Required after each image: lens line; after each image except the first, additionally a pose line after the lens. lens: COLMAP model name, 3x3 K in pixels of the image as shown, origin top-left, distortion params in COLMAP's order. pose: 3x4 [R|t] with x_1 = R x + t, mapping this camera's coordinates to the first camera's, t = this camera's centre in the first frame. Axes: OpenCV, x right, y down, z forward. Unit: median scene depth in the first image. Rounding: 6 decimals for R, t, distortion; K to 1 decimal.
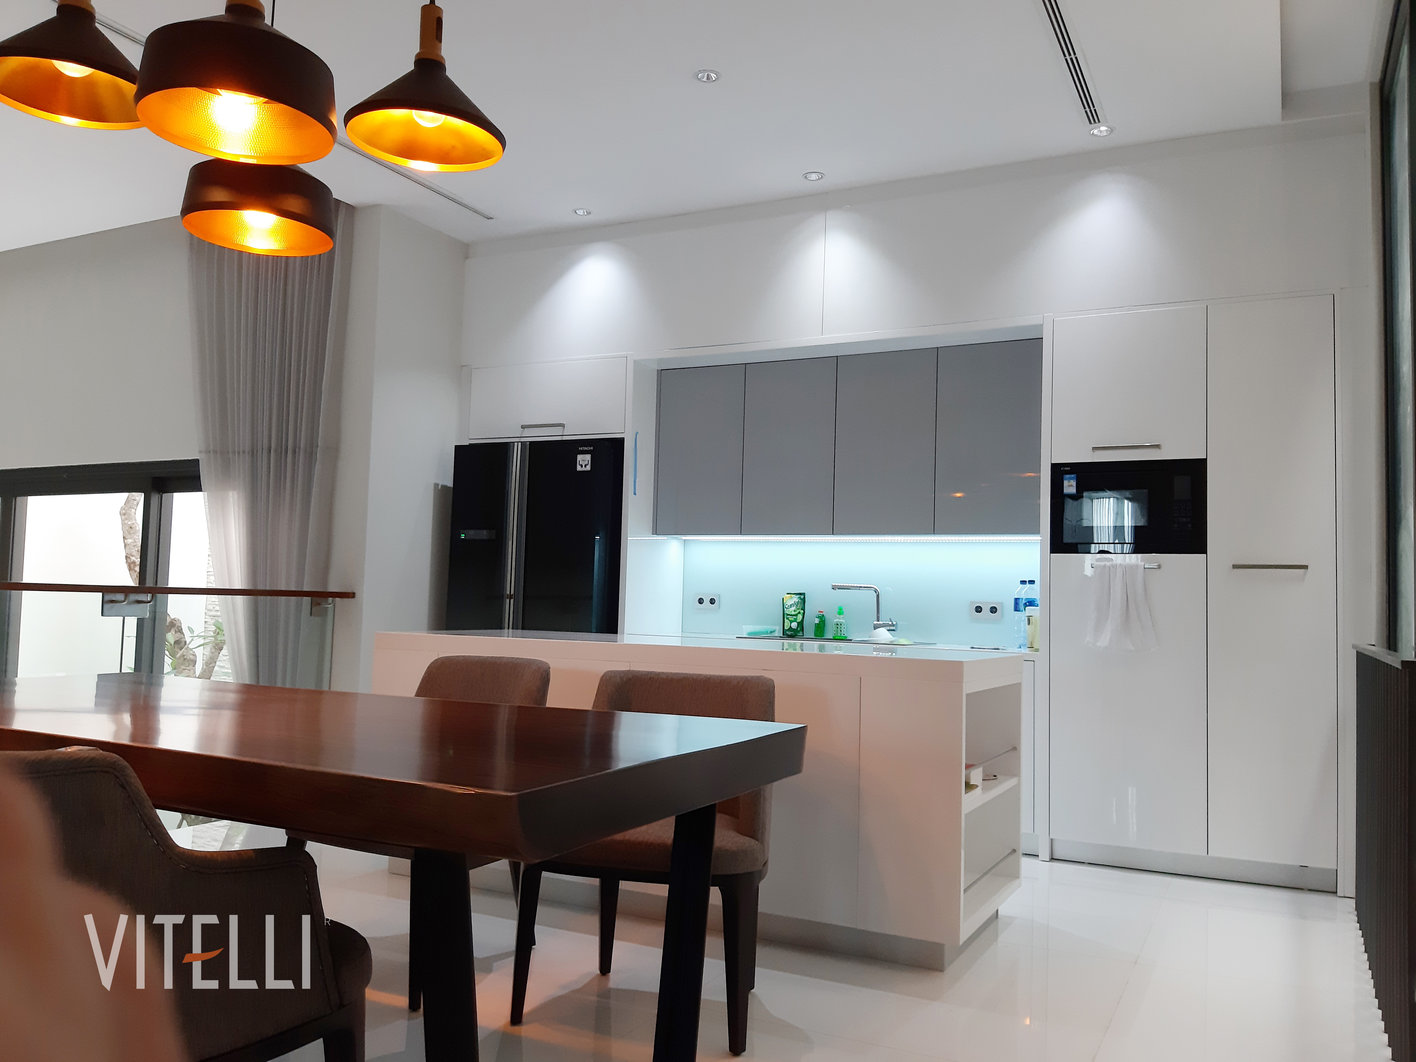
lens RADIAL K [[1088.0, 0, 741.7], [0, 1088.0, 534.2], [0, 0, 1]] dist [0.094162, -0.160732]
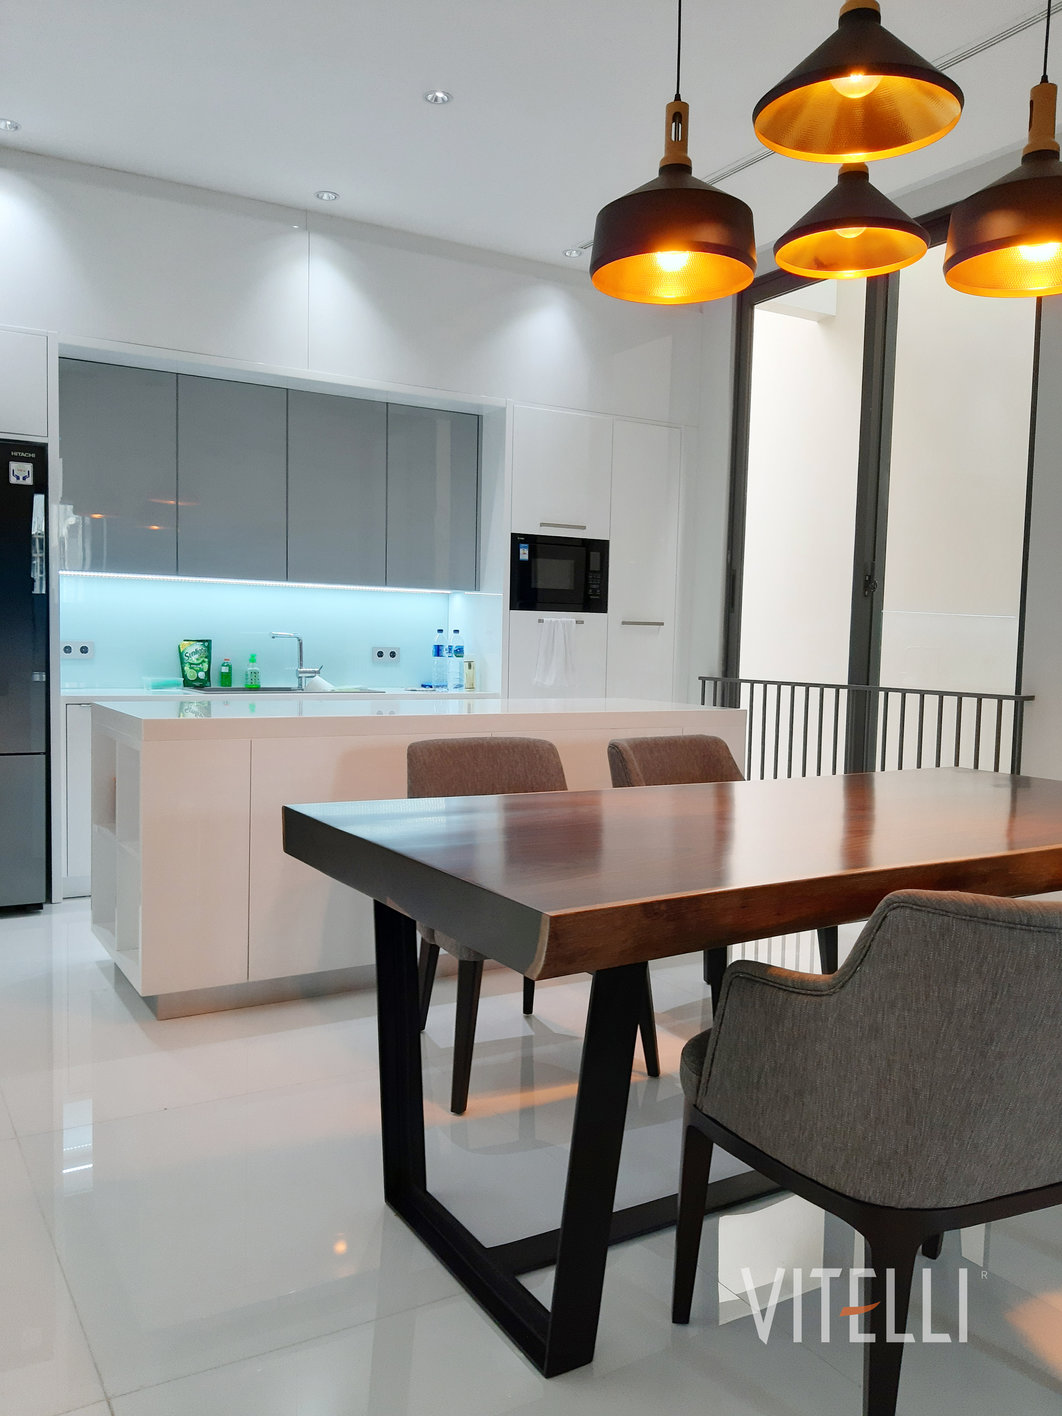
lens RADIAL K [[1122.1, 0, 530.6], [0, 1122.1, 719.1], [0, 0, 1]] dist [0.103861, -0.226988]
pose [[0.535340, -0.077420, 0.841081, -0.665073], [-0.060177, 0.989764, 0.129407, -0.021534], [-0.842490, -0.119891, 0.525201, 0.286833]]
